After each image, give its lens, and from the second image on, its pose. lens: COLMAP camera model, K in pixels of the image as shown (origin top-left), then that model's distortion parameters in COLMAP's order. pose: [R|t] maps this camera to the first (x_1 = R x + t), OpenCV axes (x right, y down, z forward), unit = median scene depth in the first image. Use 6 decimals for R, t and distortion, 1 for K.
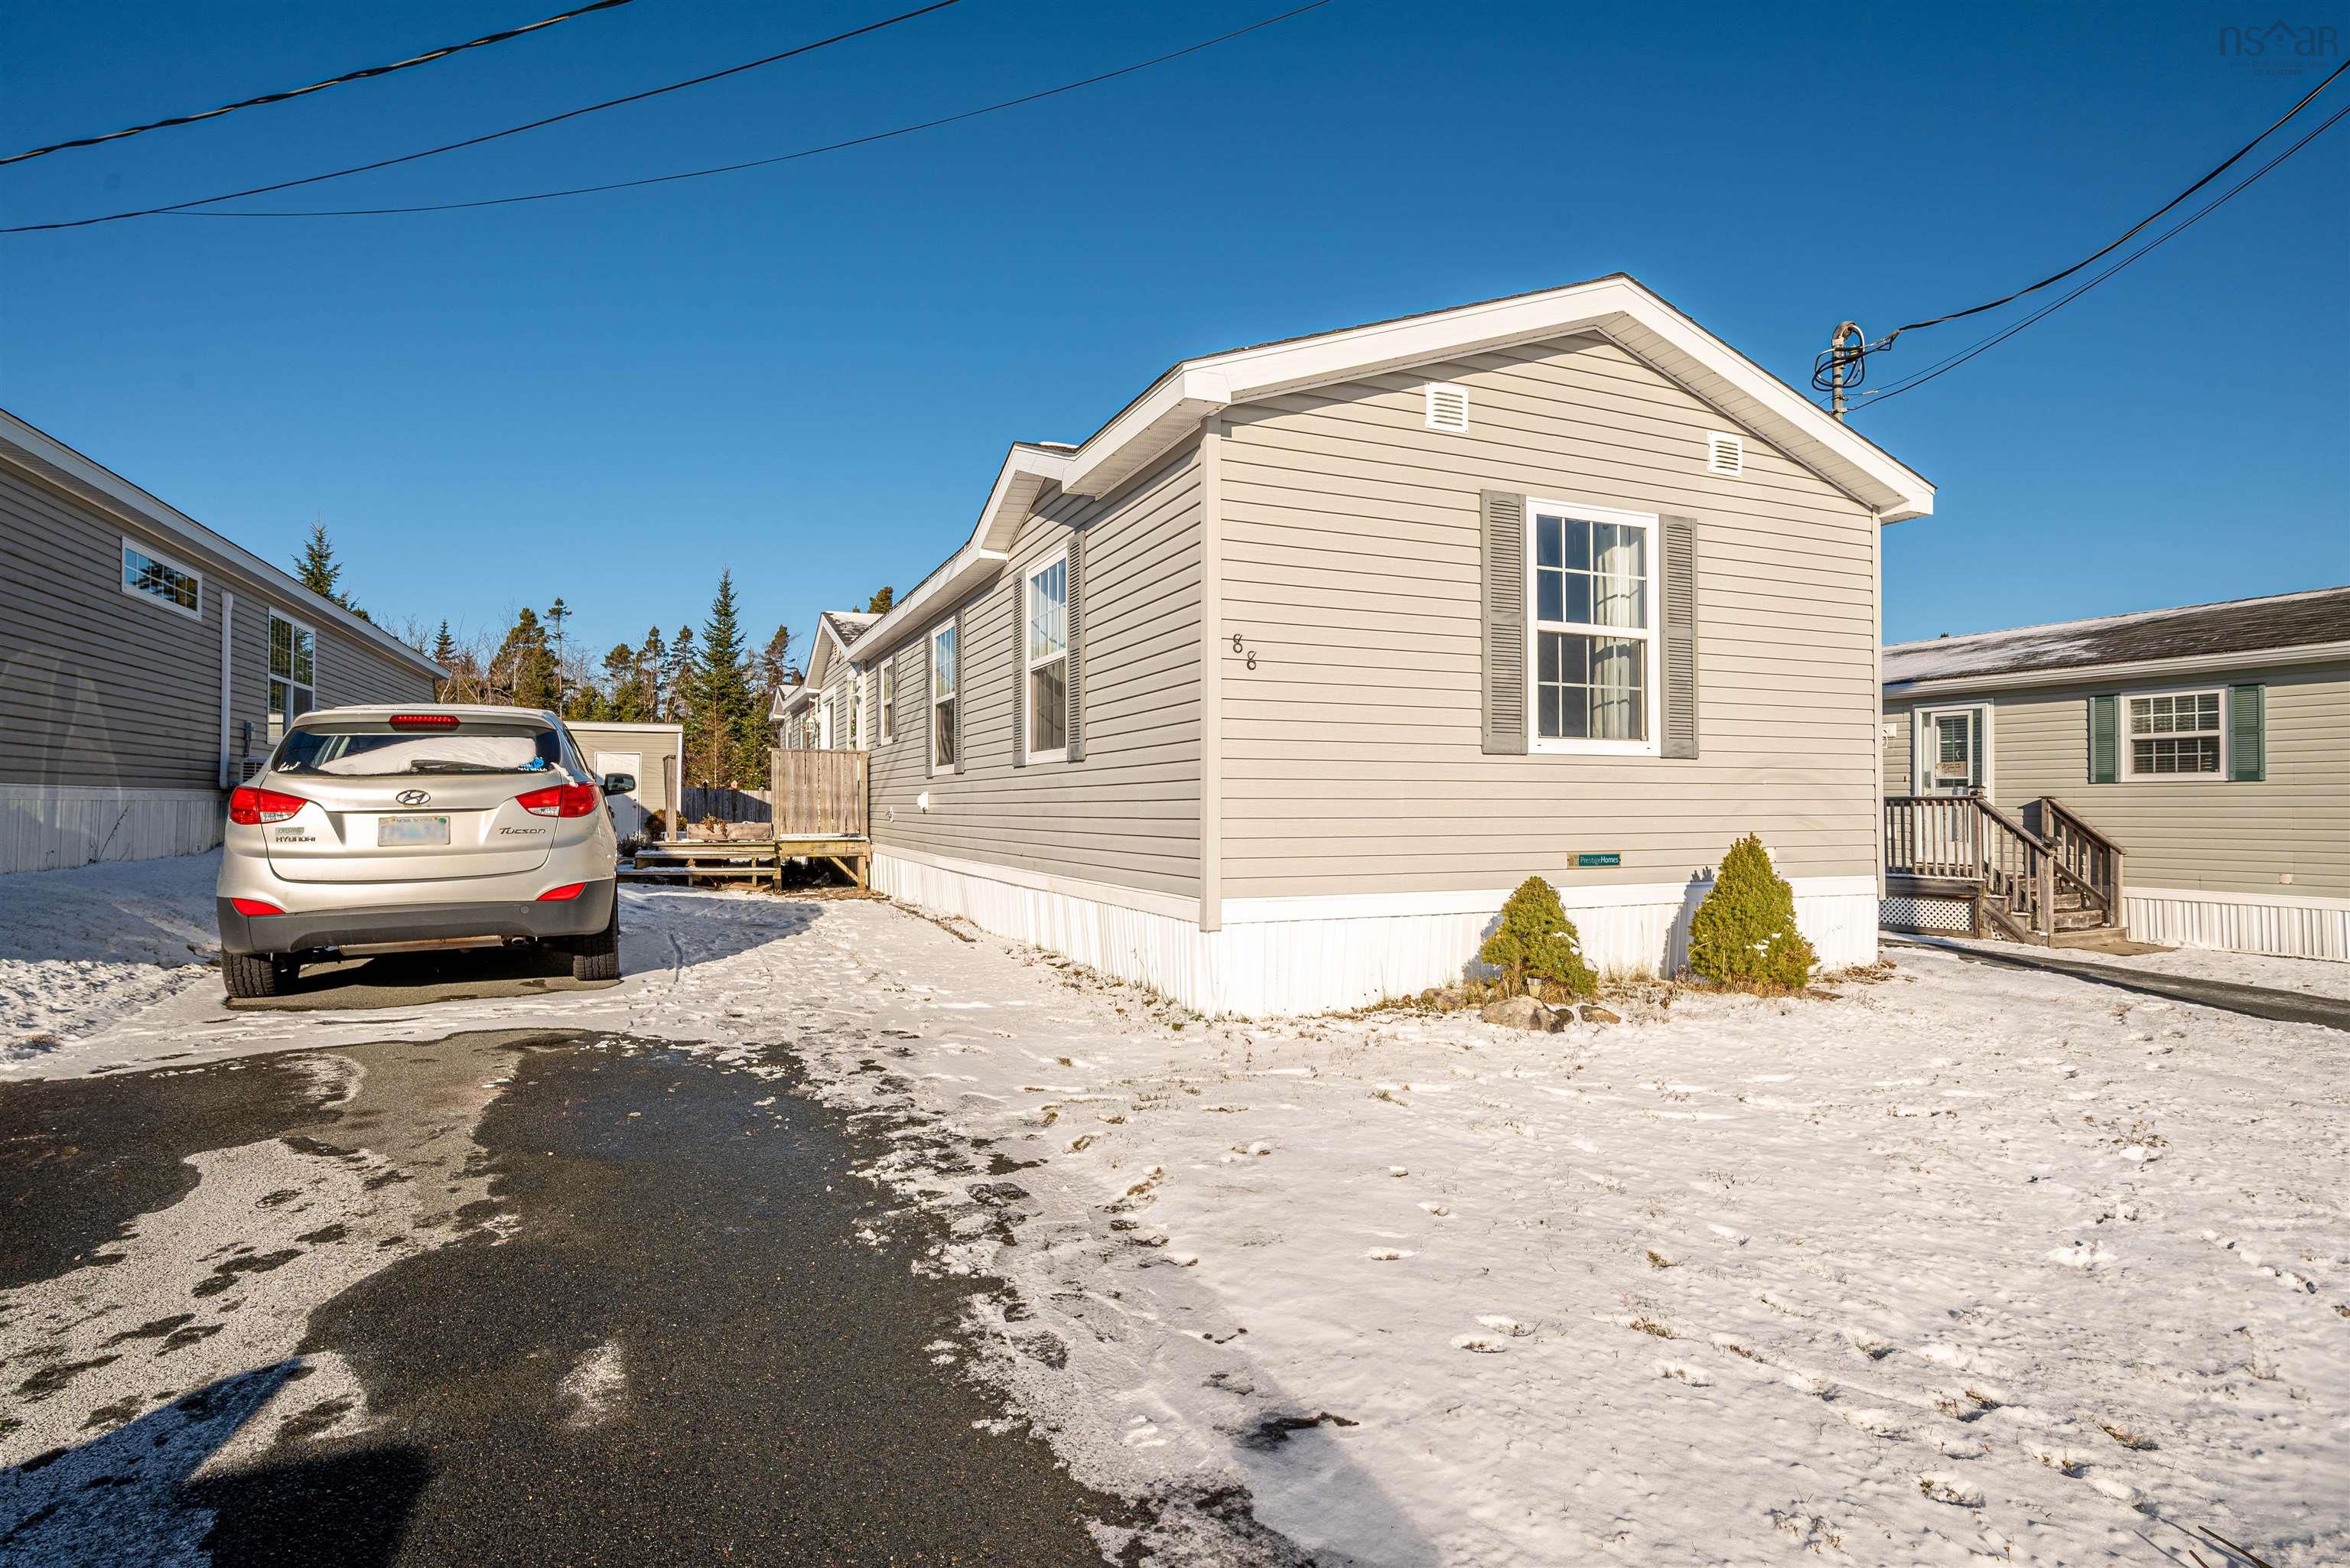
lens RADIAL K [[1140.8, 0, 1200.7], [0, 1140.8, 777.8], [0, 0, 1]] dist [-0.000467, 0.000399]
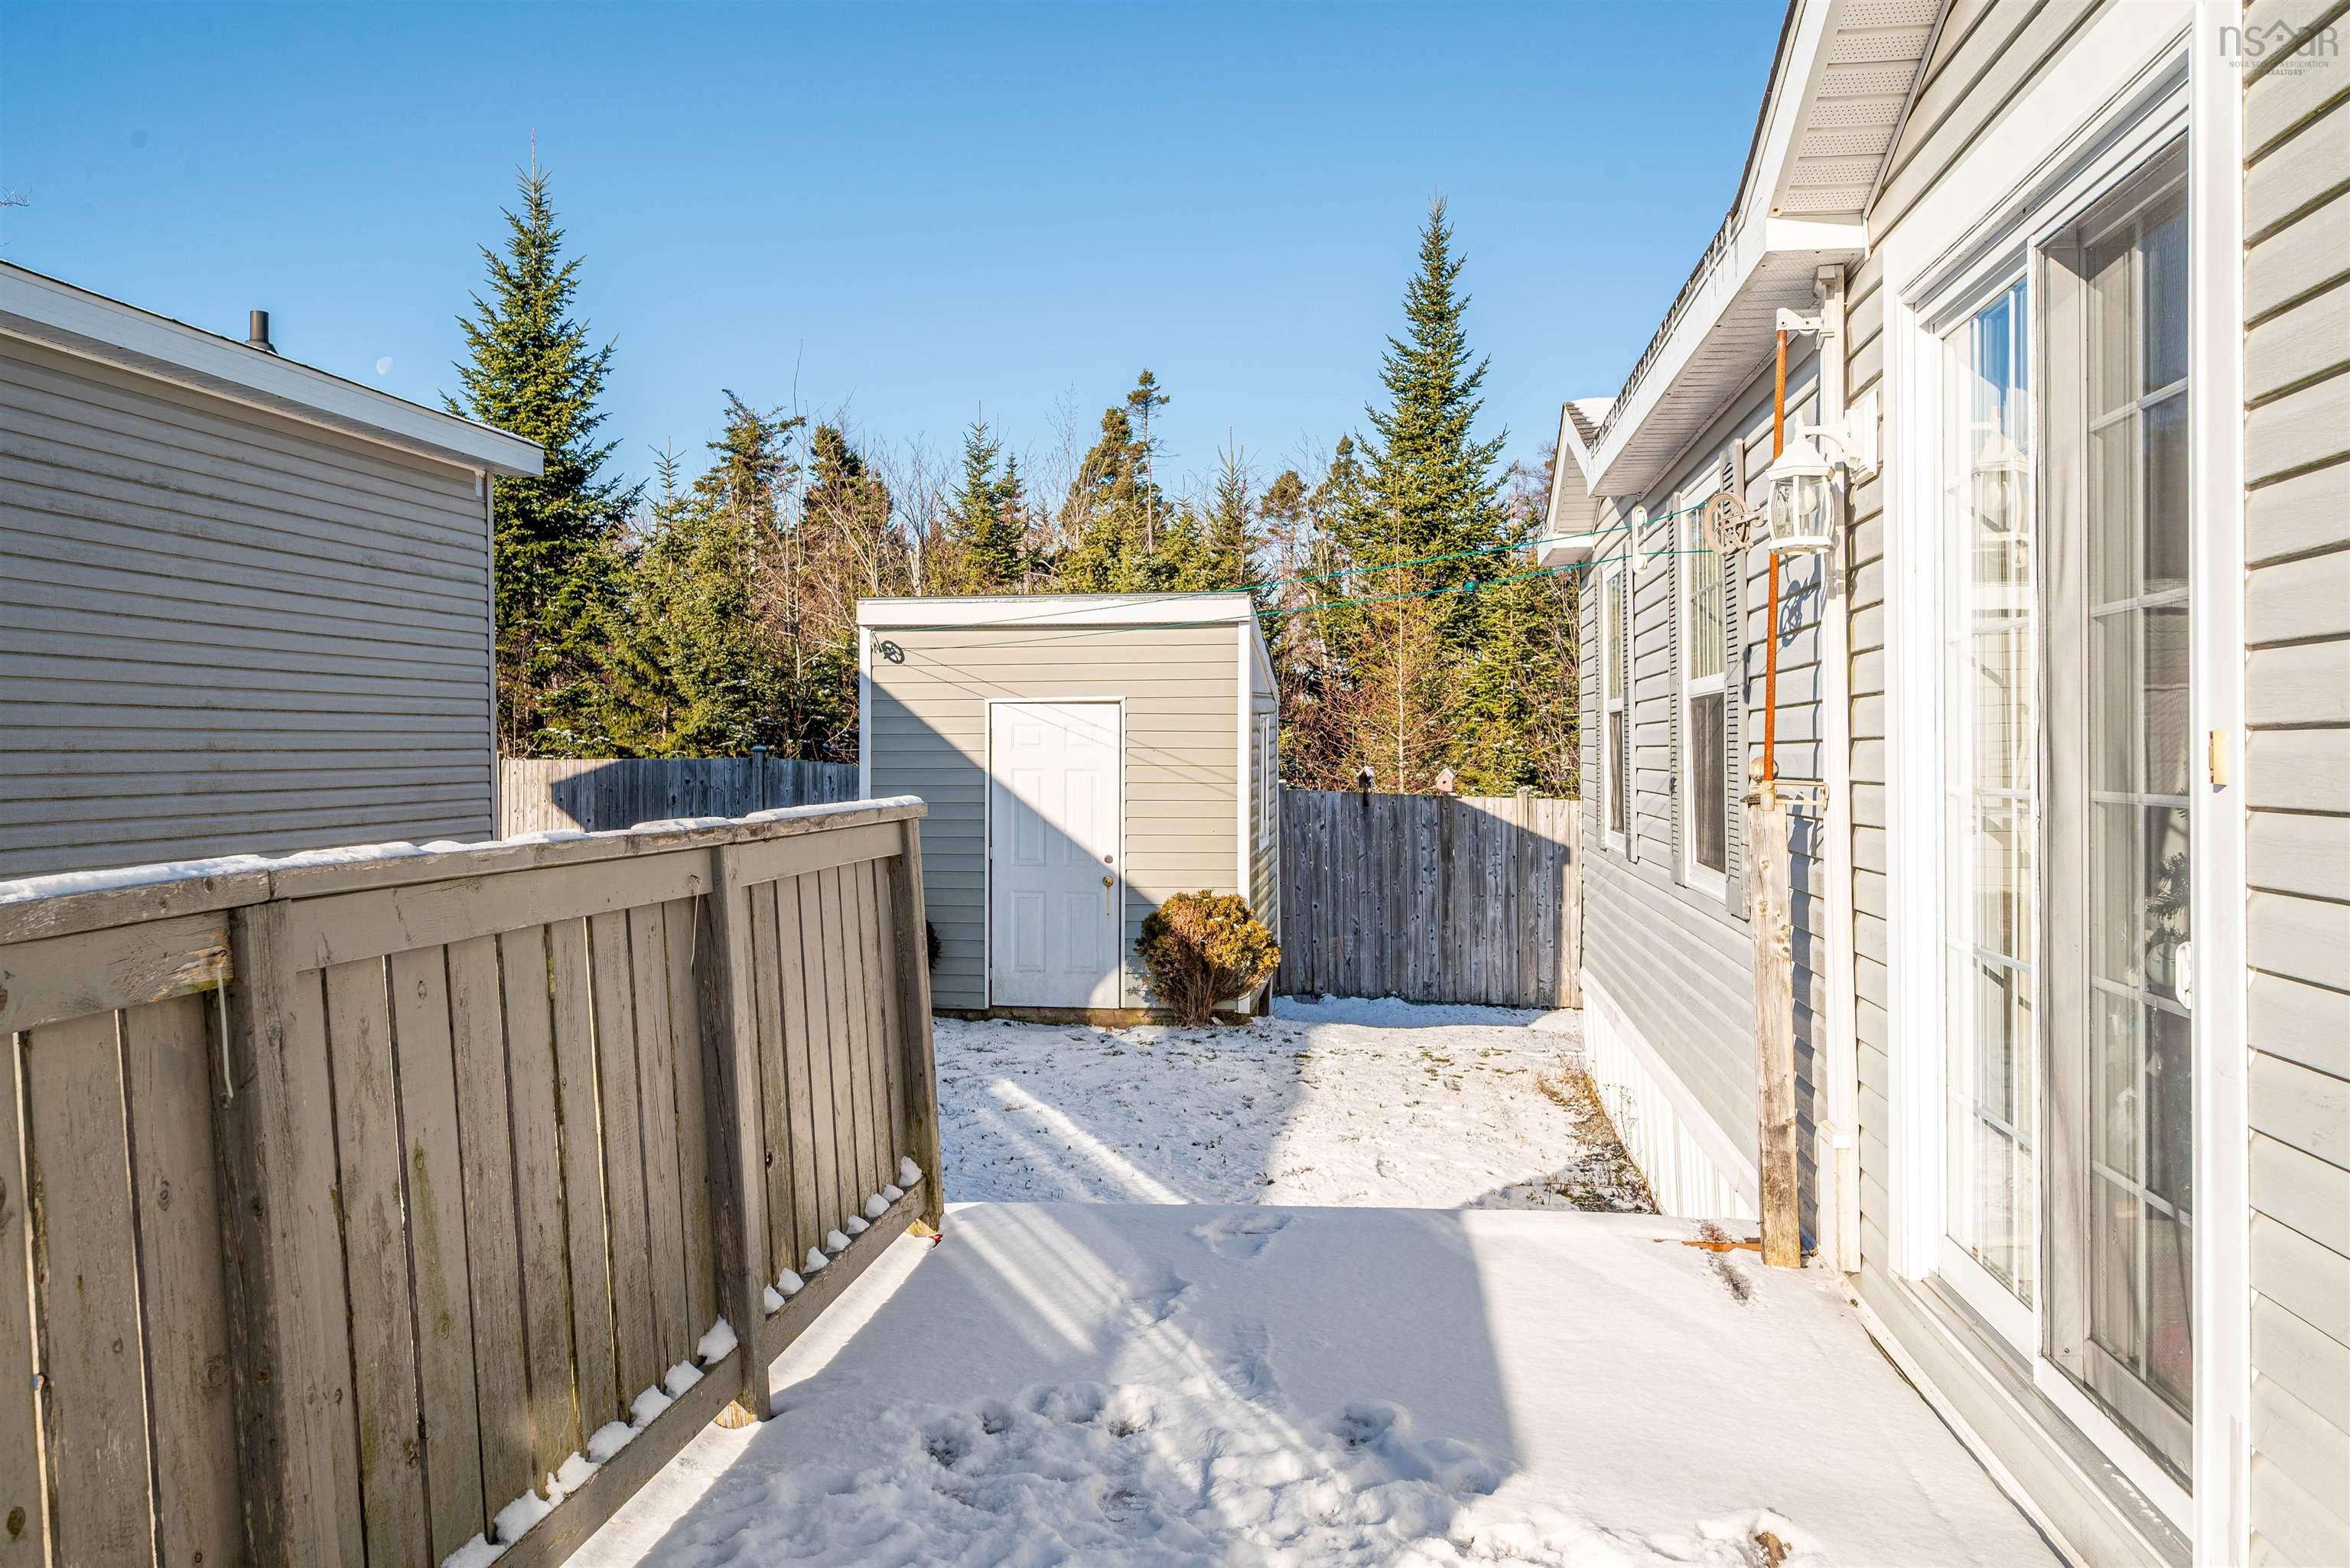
lens RADIAL K [[1886.6, 0, 1197.8], [0, 1886.6, 772.2], [0, 0, 1]] dist [-0.015359, -0.000638]
pose [[0.851414, 0.002057, -0.524491, -0.774441], [0.017002, 0.999359, 0.031519, -0.061332], [0.524219, -0.035753, 0.850833, 2.098301]]
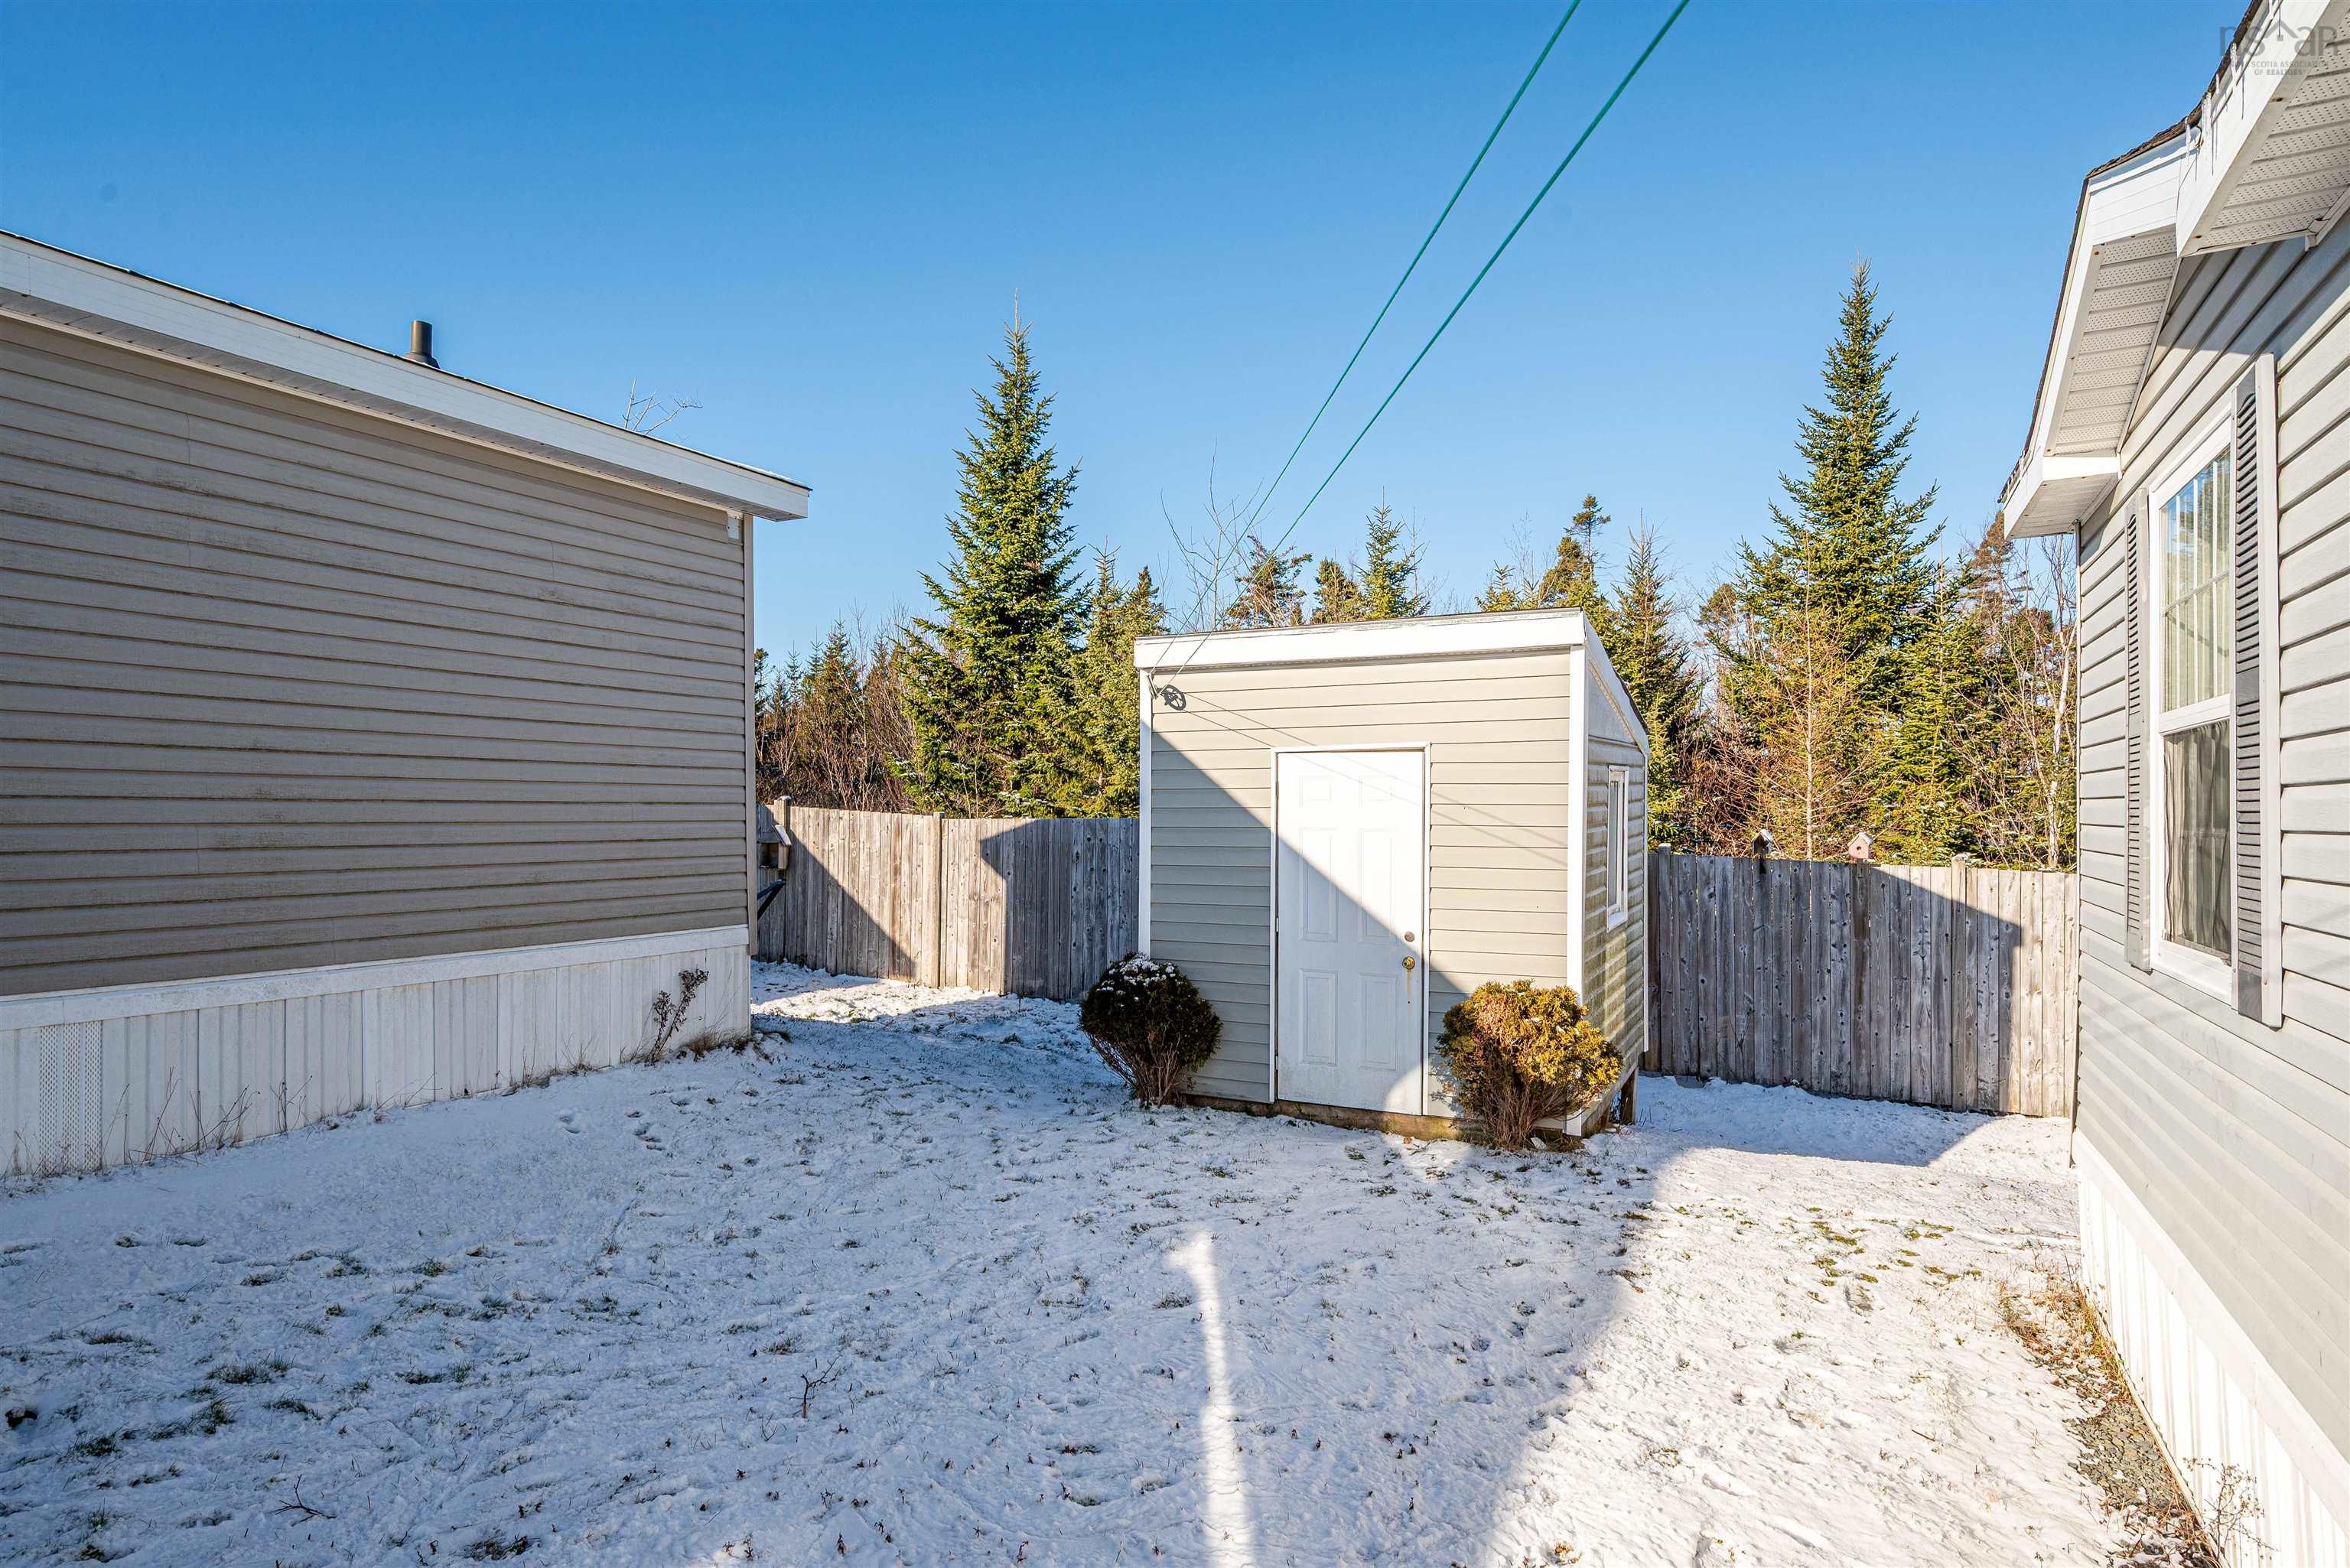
lens RADIAL K [[1333.5, 0, 1193.2], [0, 1333.5, 834.1], [0, 0, 1]] dist [-0.001095, -0.000089]
pose [[0.628544, 0.008601, -0.777726, -1.052873], [0.018643, 0.999485, 0.026121, -0.037929], [0.777550, -0.030917, 0.628060, 2.740037]]
